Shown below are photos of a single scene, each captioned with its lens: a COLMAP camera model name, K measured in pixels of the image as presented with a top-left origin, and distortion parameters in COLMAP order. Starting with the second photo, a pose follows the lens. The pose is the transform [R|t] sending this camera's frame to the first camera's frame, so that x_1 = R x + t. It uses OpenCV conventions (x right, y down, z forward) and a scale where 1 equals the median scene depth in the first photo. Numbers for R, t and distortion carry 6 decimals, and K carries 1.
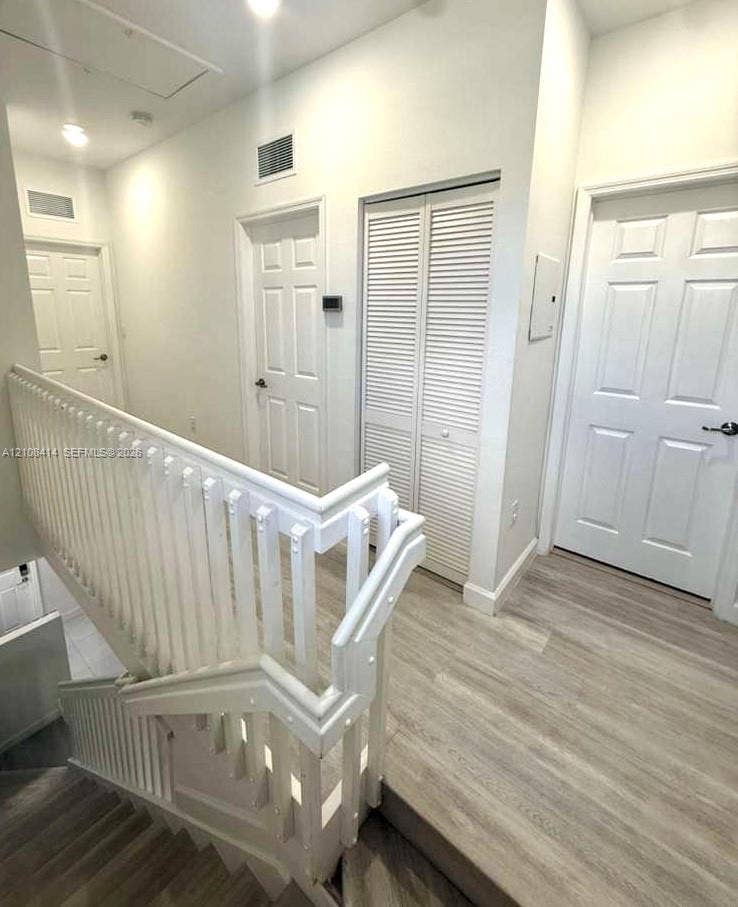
lens RADIAL K [[406.5, 0, 357.7], [0, 406.5, 396.6], [0, 0, 1]] dist [0.001359, 0.000925]
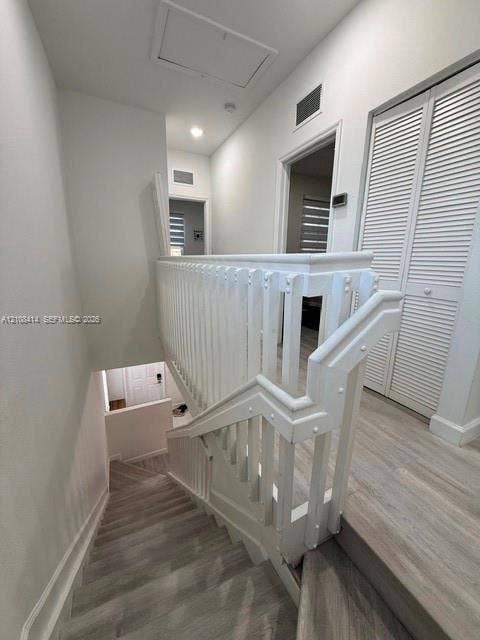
lens RADIAL K [[255.4, 0, 241.1], [0, 255.4, 318.2], [0, 0, 1]] dist [0.000542, 0.000698]
pose [[0.912238, 0.095177, -0.398452, 0.023535], [-0.087823, 0.995459, 0.036715, 0.227382], [0.400137, 0.001500, 0.916454, 0.090596]]
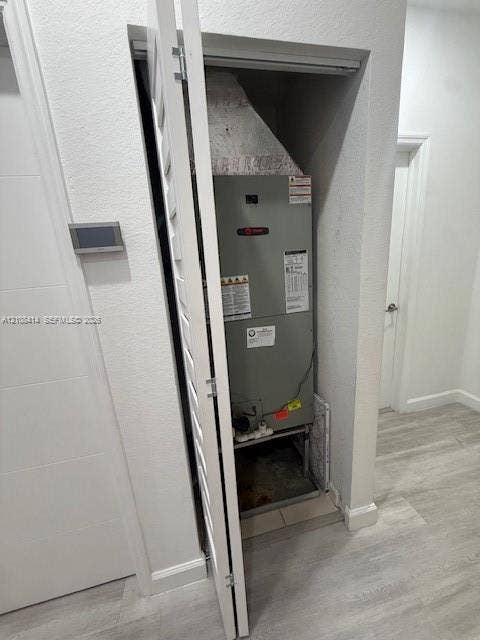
lens RADIAL K [[255.4, 0, 240.1], [0, 255.4, 316.7], [0, 0, 1]] dist [0.000542, 0.000698]
pose [[0.610102, -0.238326, 0.755630, -0.303795], [0.237816, 0.964798, 0.112283, -0.165927], [-0.755790, 0.111198, 0.645303, 0.879357]]
